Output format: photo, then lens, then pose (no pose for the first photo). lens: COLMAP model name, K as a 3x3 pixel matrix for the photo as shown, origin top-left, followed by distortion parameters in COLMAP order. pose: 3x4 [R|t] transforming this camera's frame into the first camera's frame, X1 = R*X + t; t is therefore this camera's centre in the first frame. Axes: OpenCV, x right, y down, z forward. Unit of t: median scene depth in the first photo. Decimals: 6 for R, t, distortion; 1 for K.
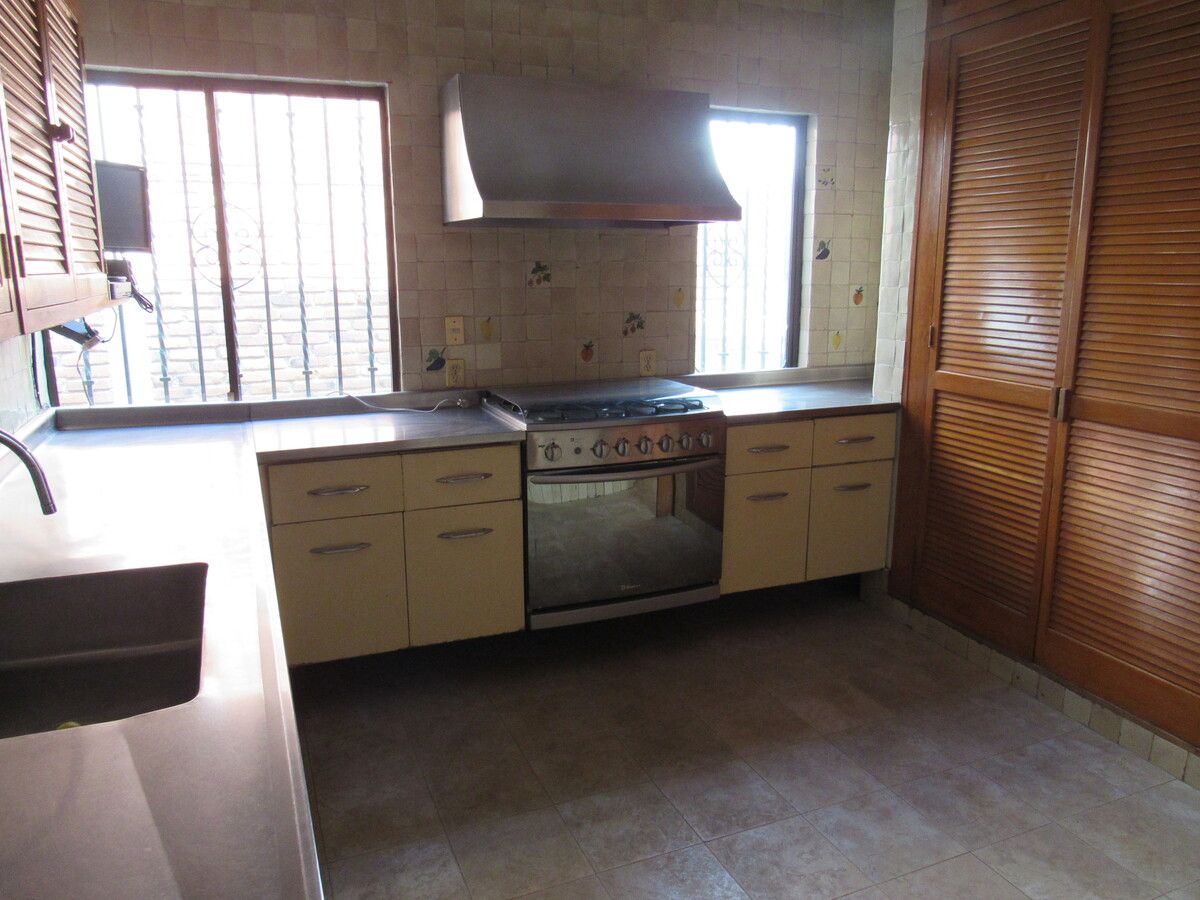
lens RADIAL K [[858.5, 0, 598.2], [0, 858.5, 447.4], [0, 0, 1]] dist [-0.032189, -0.001537]
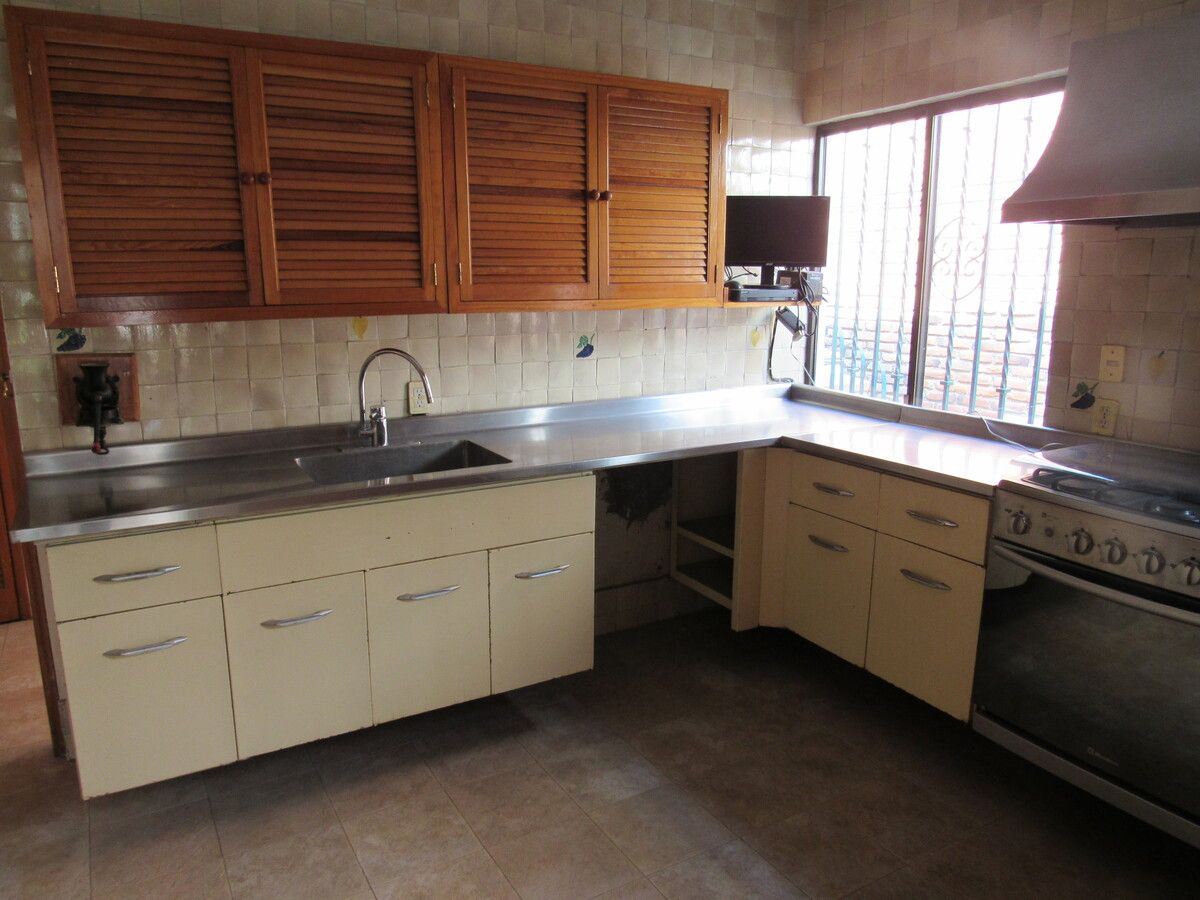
lens RADIAL K [[858.5, 0, 598.2], [0, 858.5, 452.7], [0, 0, 1]] dist [-0.032189, -0.001537]
pose [[0.122730, 0.201799, -0.971707, 0.591462], [-0.204742, 0.963195, 0.174171, -0.103793], [0.971091, 0.177574, 0.159529, 0.465847]]
